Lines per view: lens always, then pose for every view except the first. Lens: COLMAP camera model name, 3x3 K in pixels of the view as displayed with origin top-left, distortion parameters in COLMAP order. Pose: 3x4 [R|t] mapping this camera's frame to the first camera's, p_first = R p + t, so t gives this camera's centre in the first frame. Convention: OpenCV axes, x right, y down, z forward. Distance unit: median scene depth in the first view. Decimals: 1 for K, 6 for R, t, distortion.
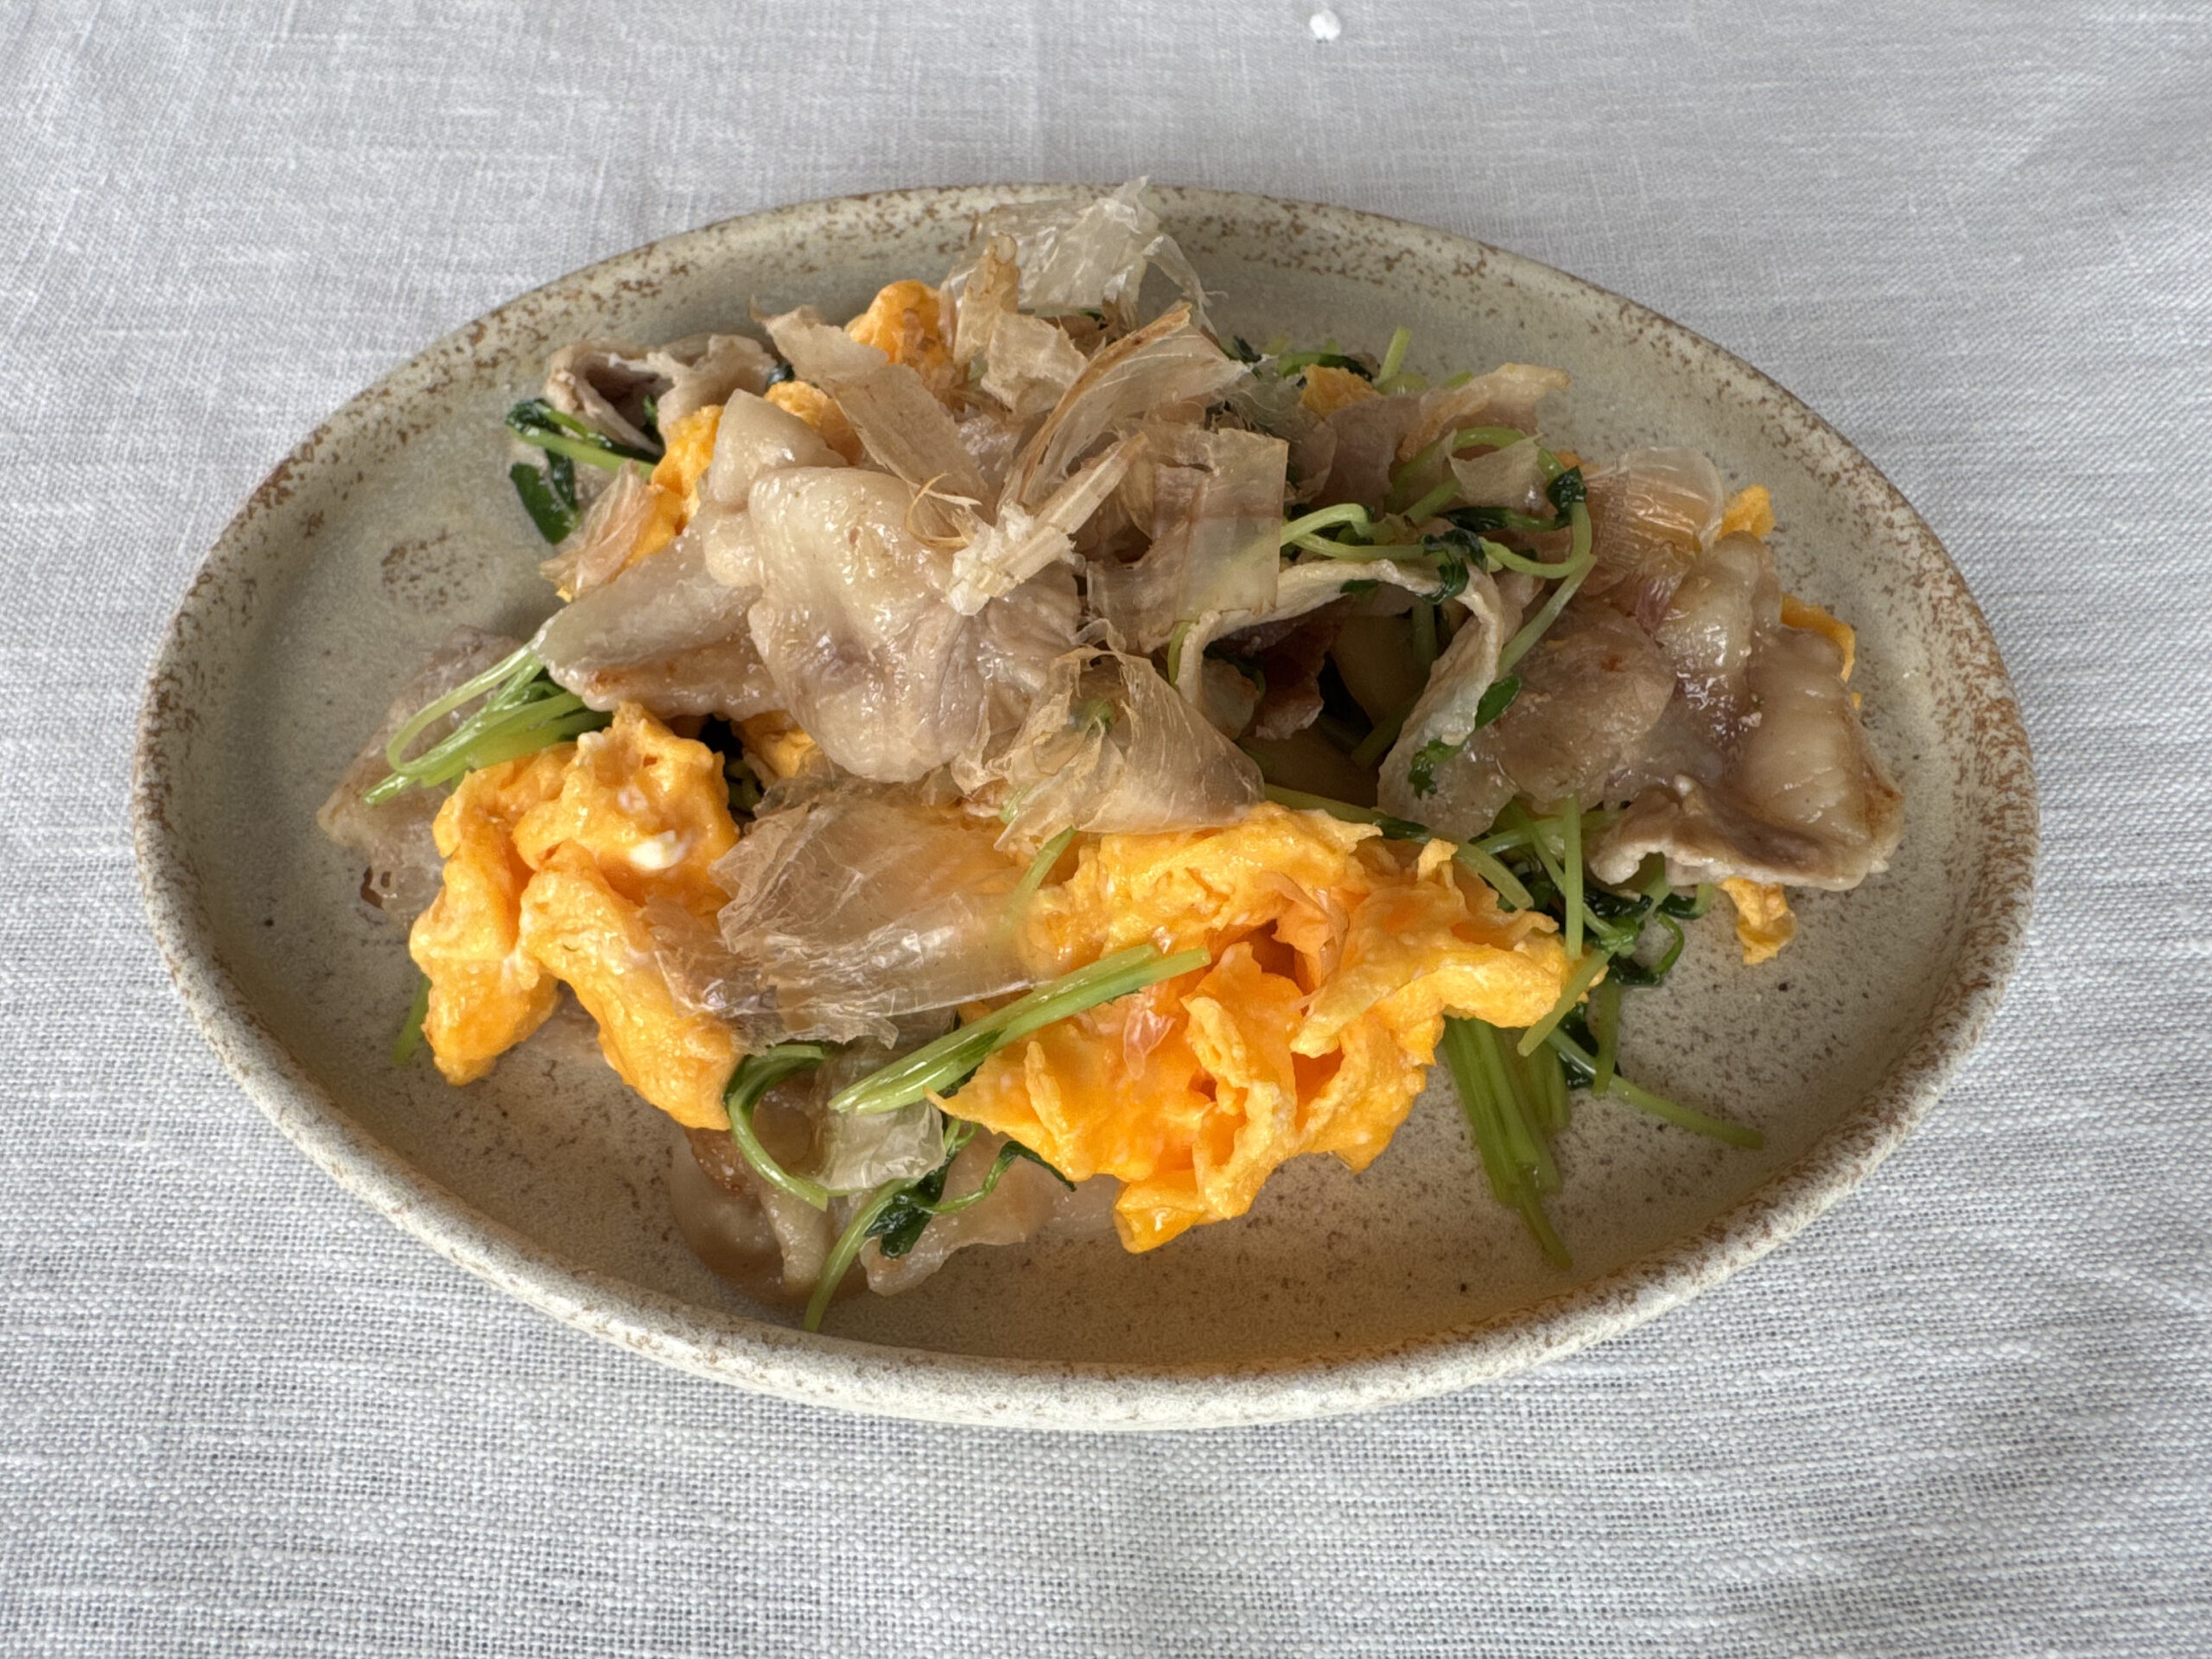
lens RADIAL K [[1769.2, 0, 1104.0], [0, 1769.2, 823.6], [0, 0, 1]] dist [-0.046425, -0.012523]
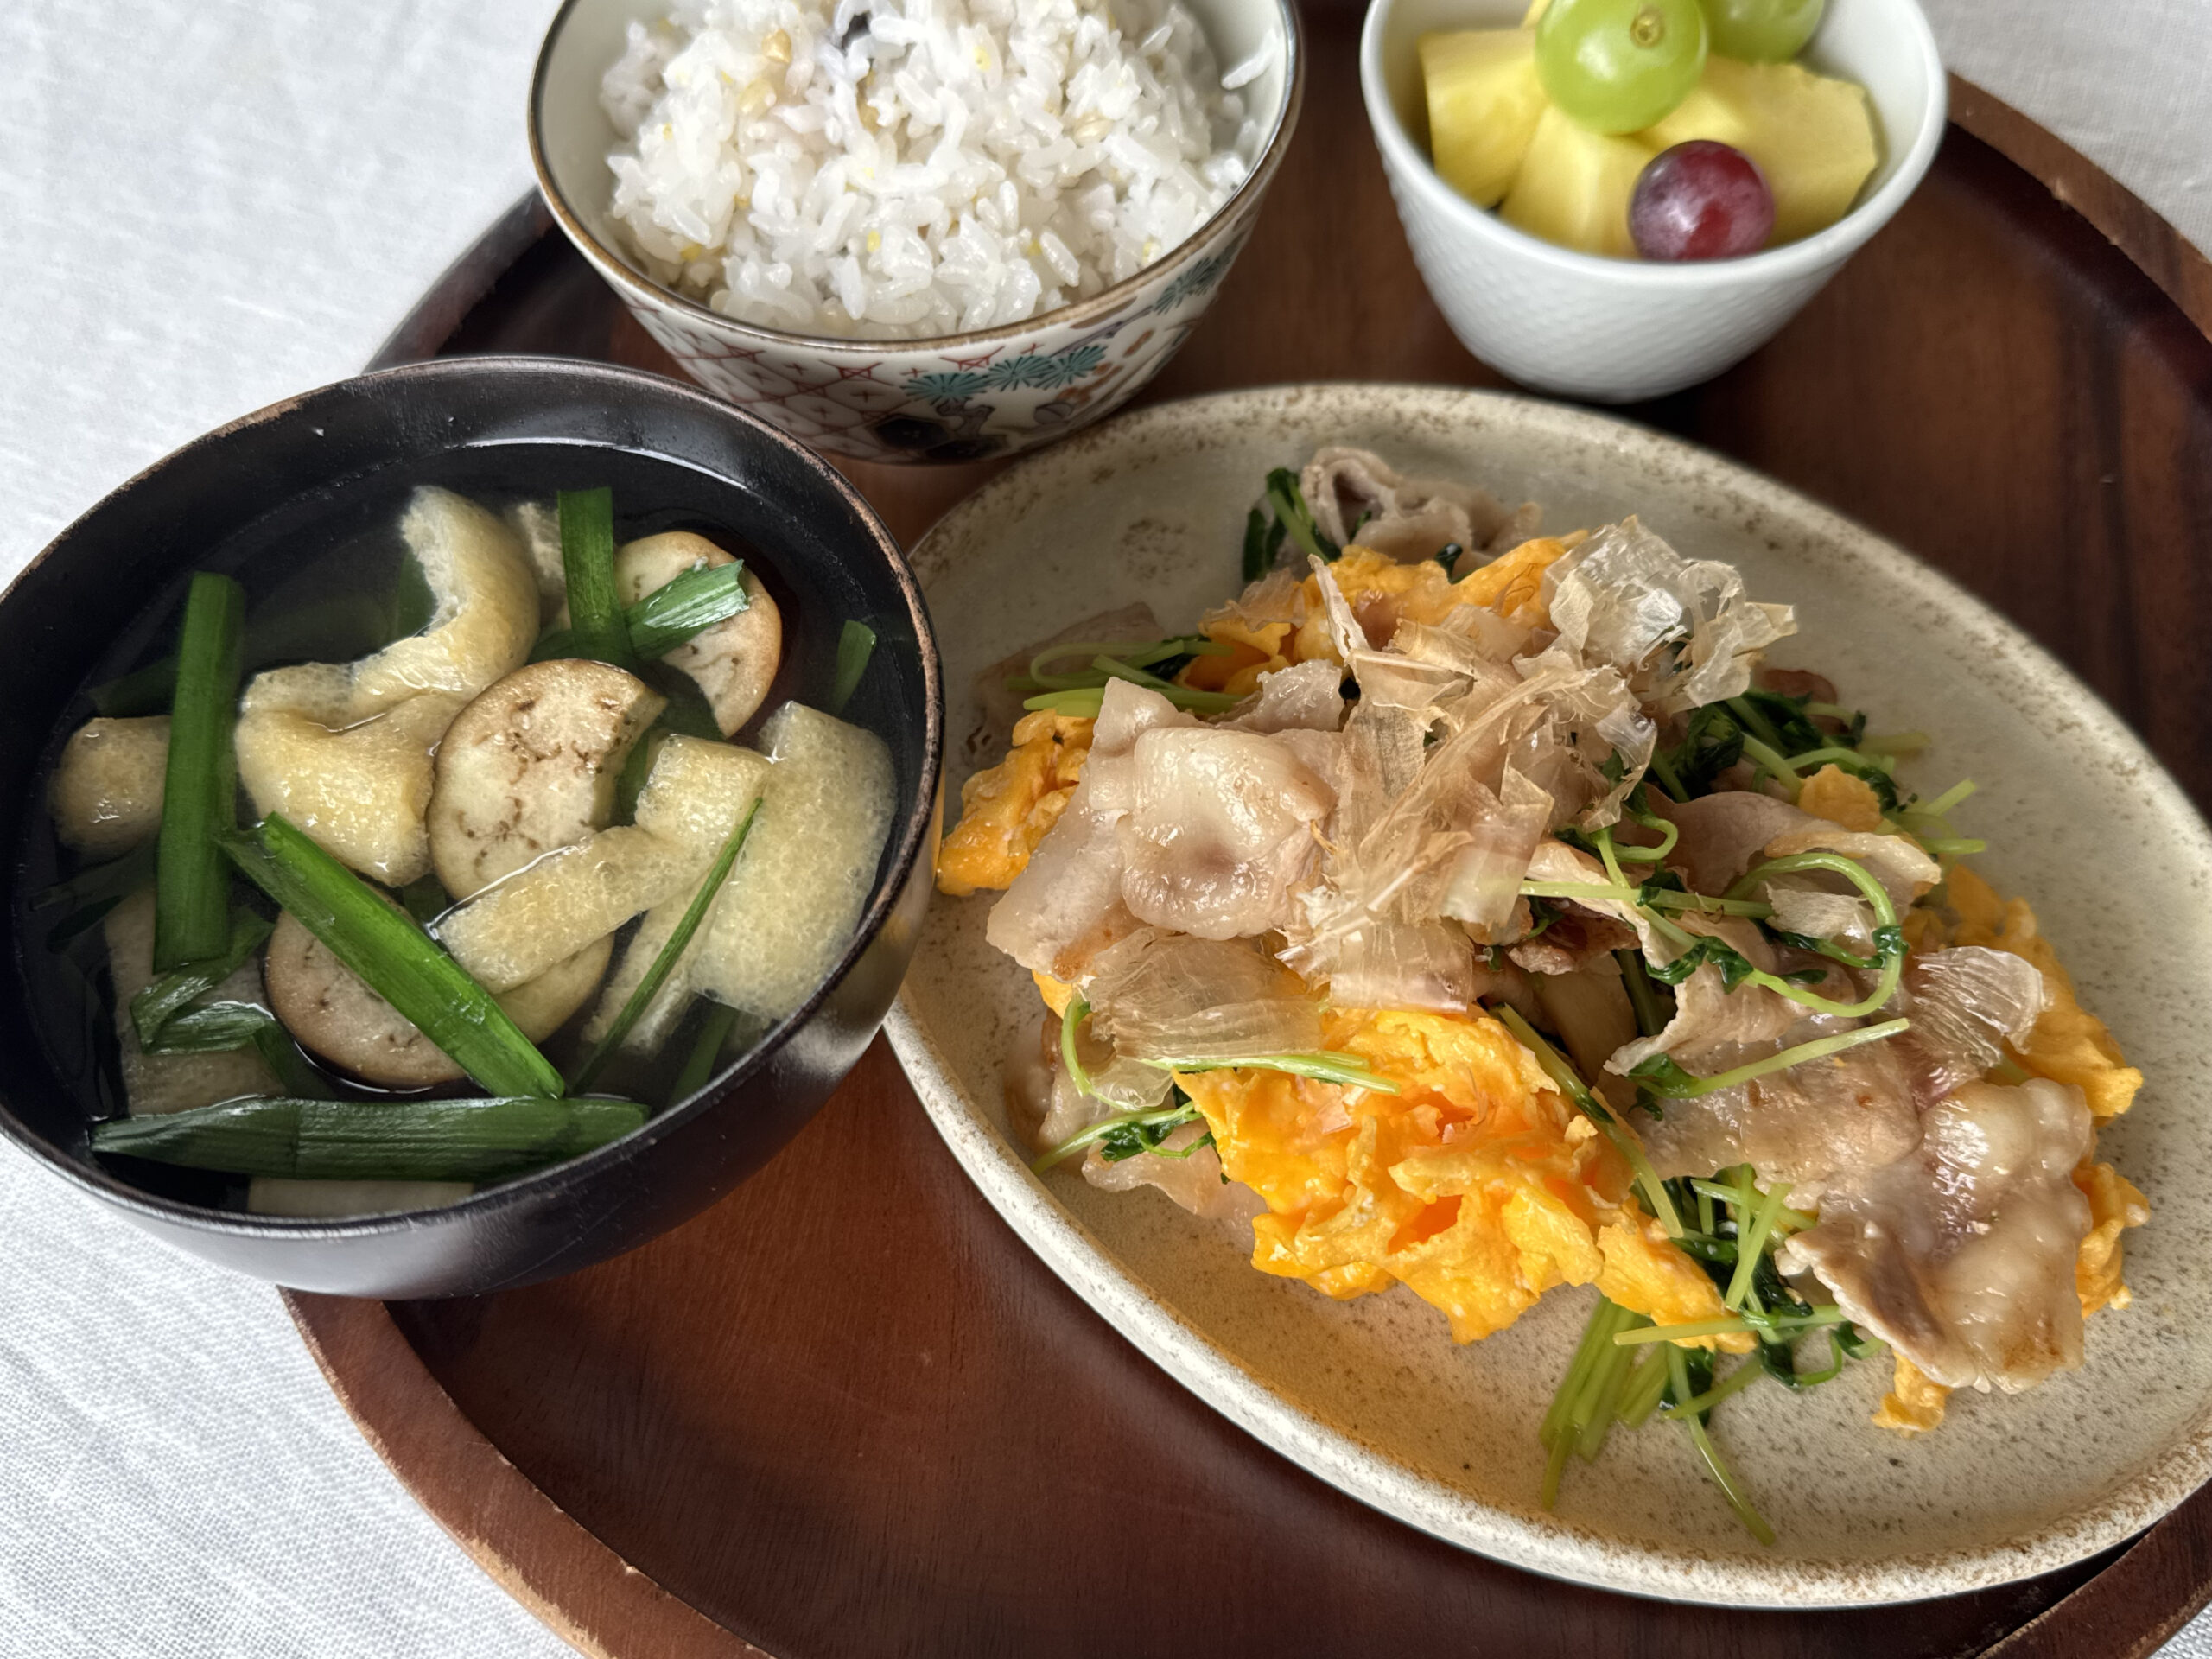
lens RADIAL K [[1933.5, 0, 1105.1], [0, 1933.5, 831.8], [0, 0, 1]] dist [-0.003142, 0.000034]
pose [[0.778884, 0.523493, -0.345390, 0.253022], [-0.537944, 0.840757, 0.061190, -0.055024], [0.322421, 0.138141, 0.936462, -0.412075]]
